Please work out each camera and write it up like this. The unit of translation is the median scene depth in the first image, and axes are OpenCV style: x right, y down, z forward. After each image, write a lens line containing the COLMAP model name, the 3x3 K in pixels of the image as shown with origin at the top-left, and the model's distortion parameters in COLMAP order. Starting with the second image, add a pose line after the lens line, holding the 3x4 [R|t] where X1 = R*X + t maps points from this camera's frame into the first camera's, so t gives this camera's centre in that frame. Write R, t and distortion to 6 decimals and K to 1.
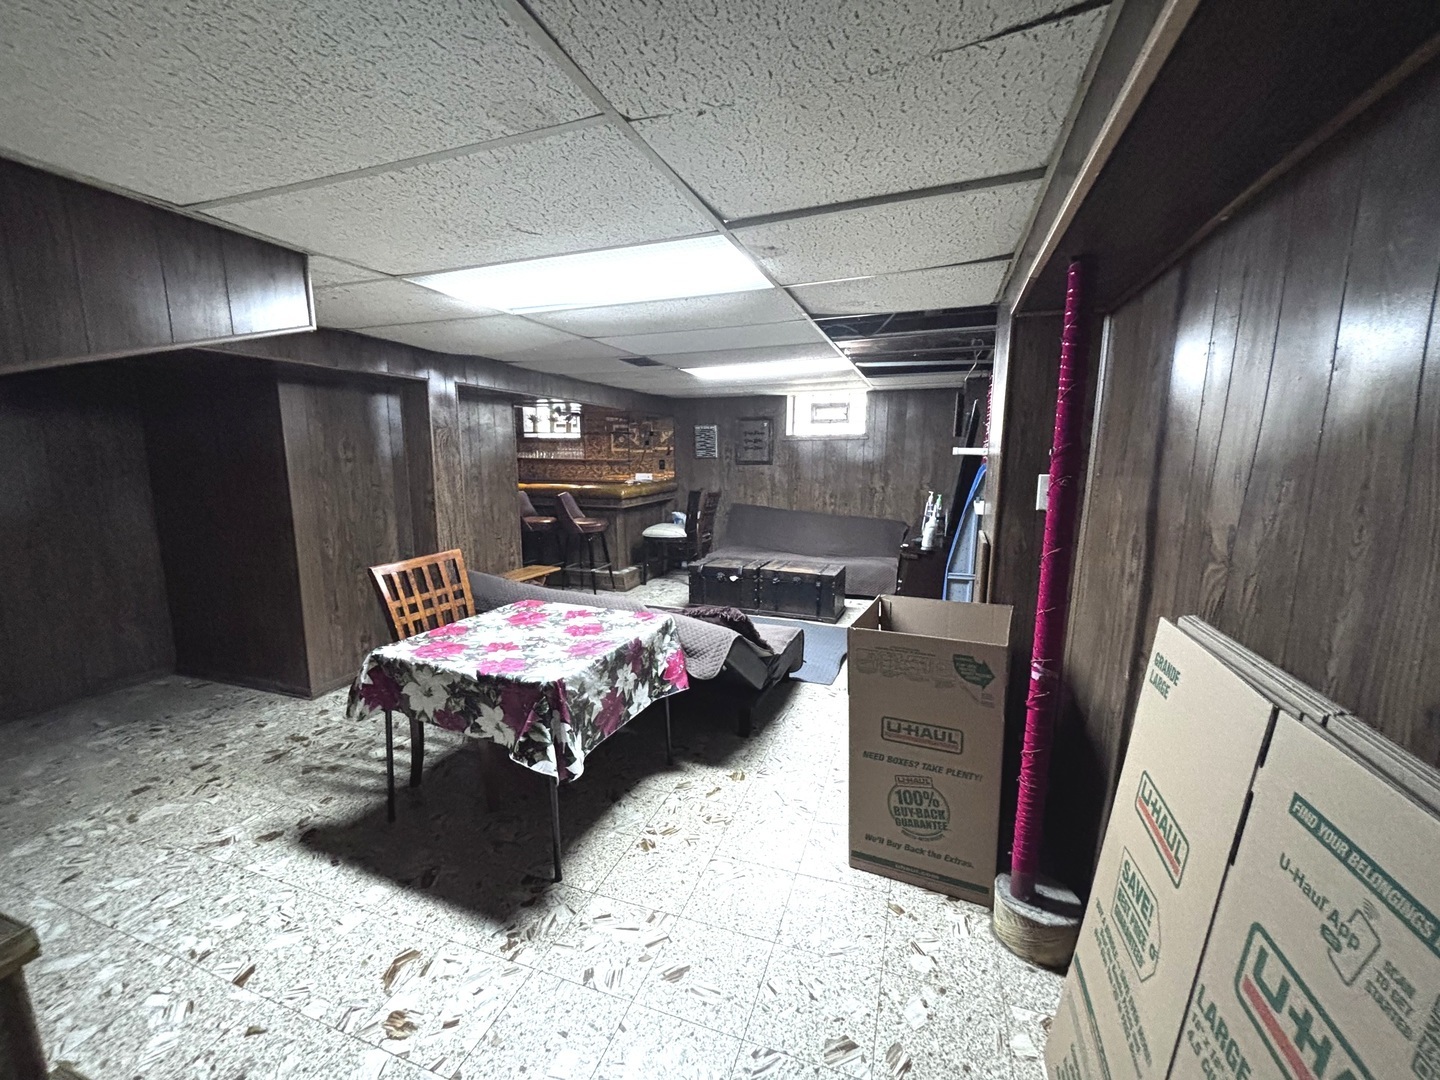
lens RADIAL K [[578.3, 0, 717.2], [0, 578.3, 547.2], [0, 0, 1]] dist [0.000348, -0.001582]
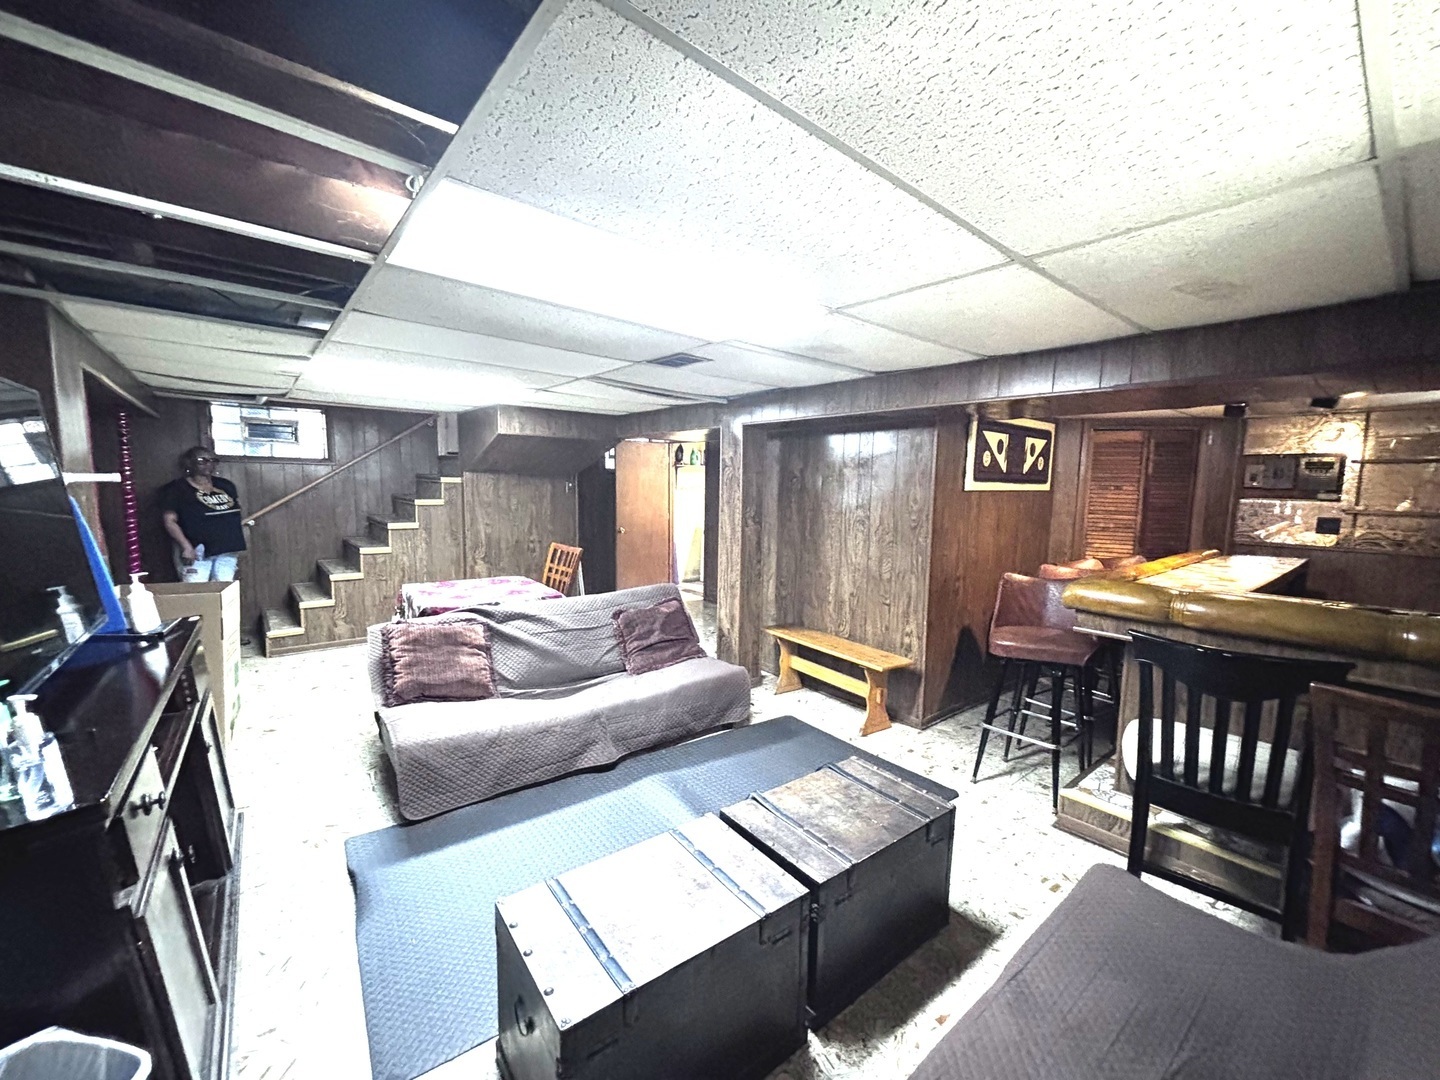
lens RADIAL K [[578.3, 0, 723.4], [0, 578.3, 541.6], [0, 0, 1]] dist [0.000348, -0.001582]
pose [[-0.502792, 0.078244, -0.860859, 0.606191], [-0.158731, 0.970603, 0.180927, -0.318178], [0.849708, 0.227614, -0.475592, 1.862162]]
